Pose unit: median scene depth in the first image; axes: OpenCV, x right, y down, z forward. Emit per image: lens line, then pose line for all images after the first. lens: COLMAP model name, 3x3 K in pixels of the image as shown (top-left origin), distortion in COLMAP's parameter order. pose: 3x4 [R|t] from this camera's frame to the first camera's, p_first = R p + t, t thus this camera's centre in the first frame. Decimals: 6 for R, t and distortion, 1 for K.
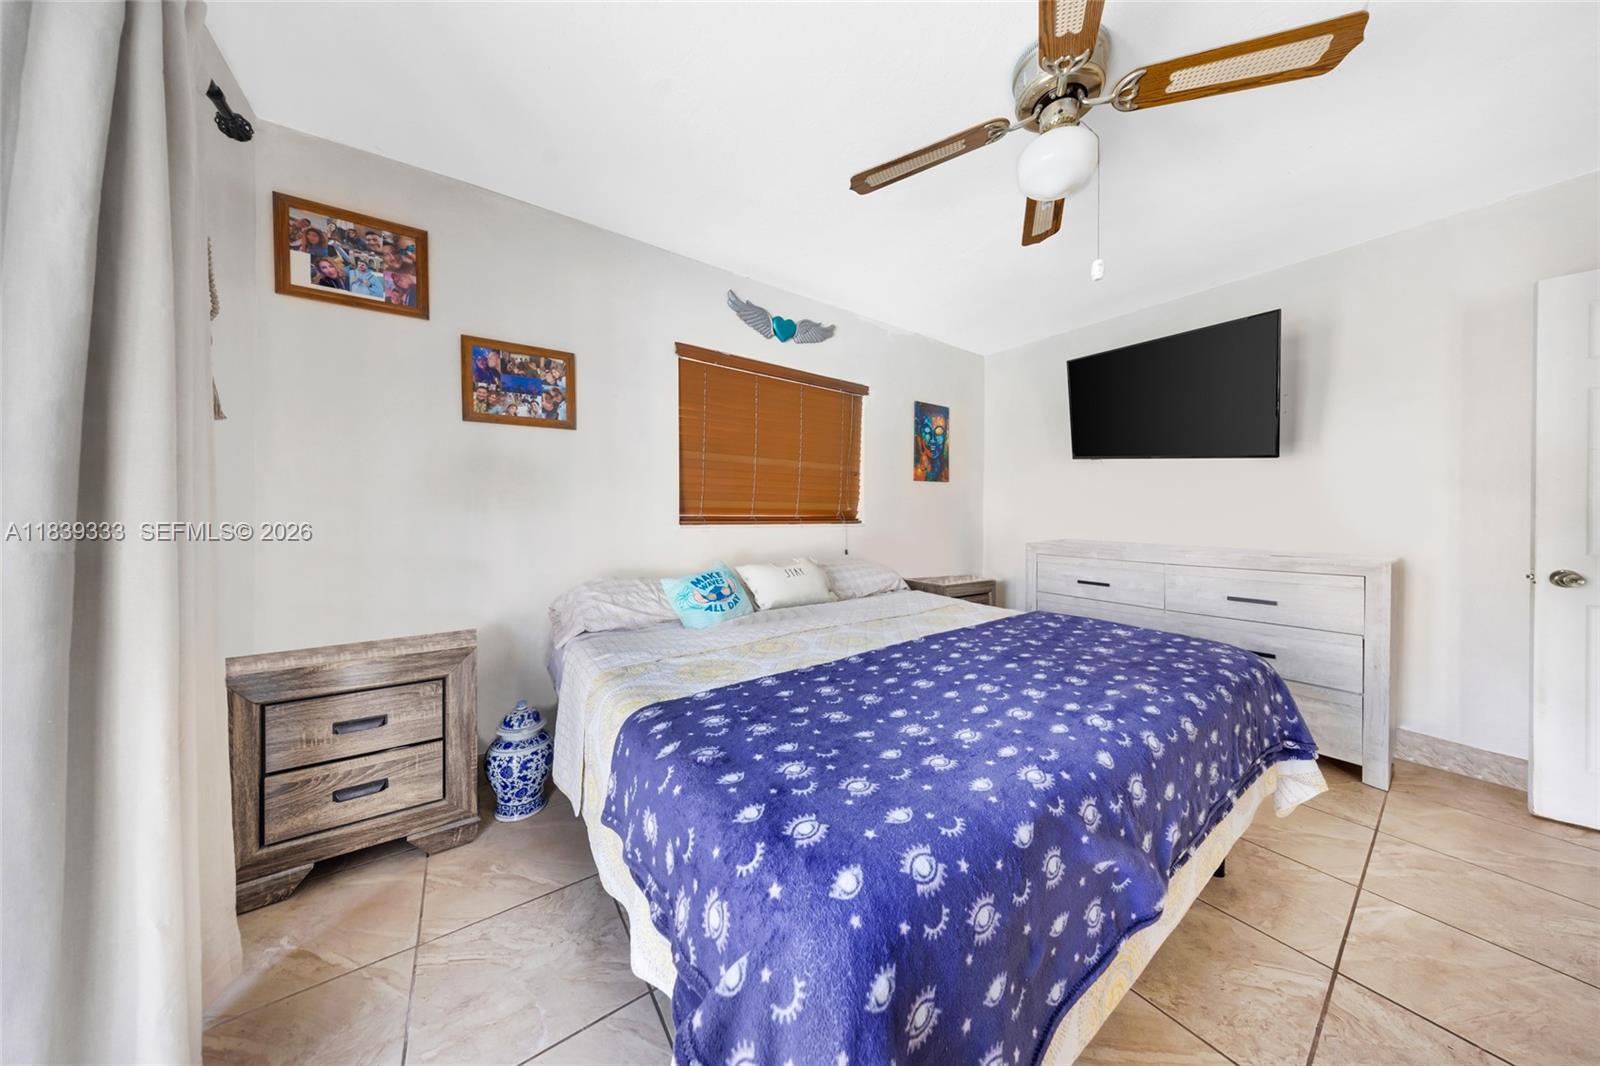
lens RADIAL K [[472.5, 0, 803.3], [0, 472.5, 521.2], [0, 0, 1]] dist [0.000019, 0.000044]
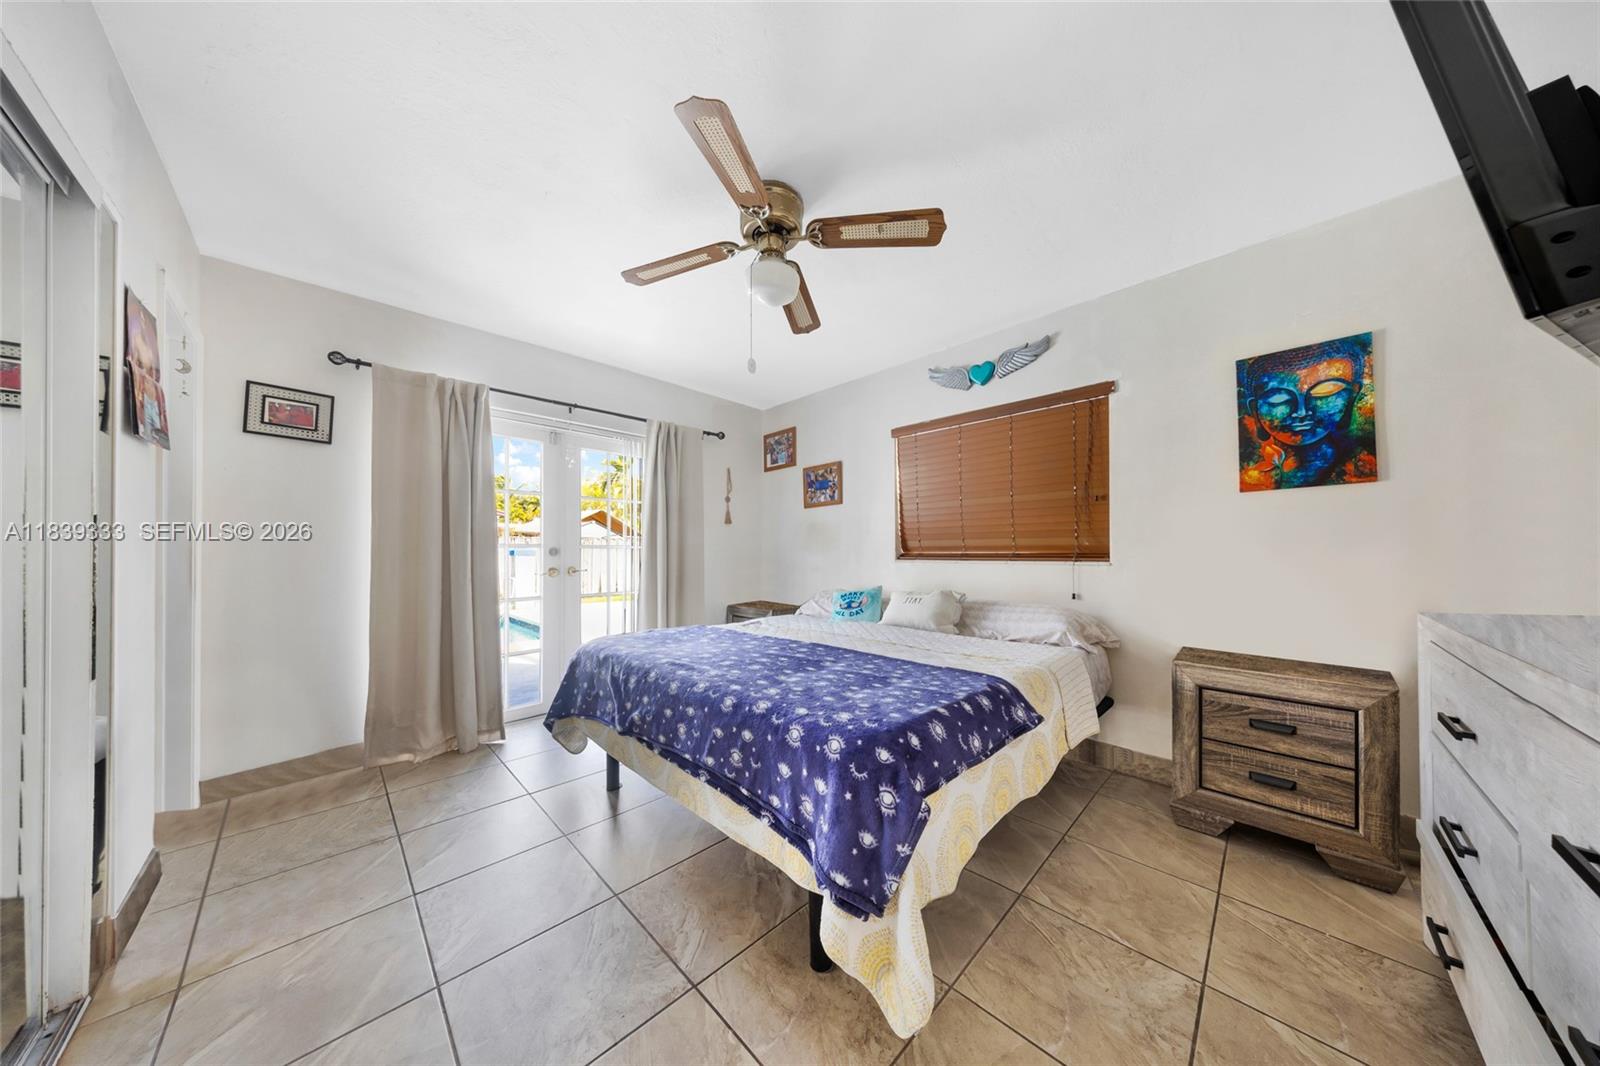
lens RADIAL K [[472.5, 0, 804.4], [0, 472.5, 549.1], [0, 0, 1]] dist [0.000019, 0.000044]
pose [[0.169611, -0.008866, -0.985471, 1.046208], [0.000335, 0.999960, -0.008939, -0.011487], [0.985511, 0.001186, 0.169607, 0.499591]]
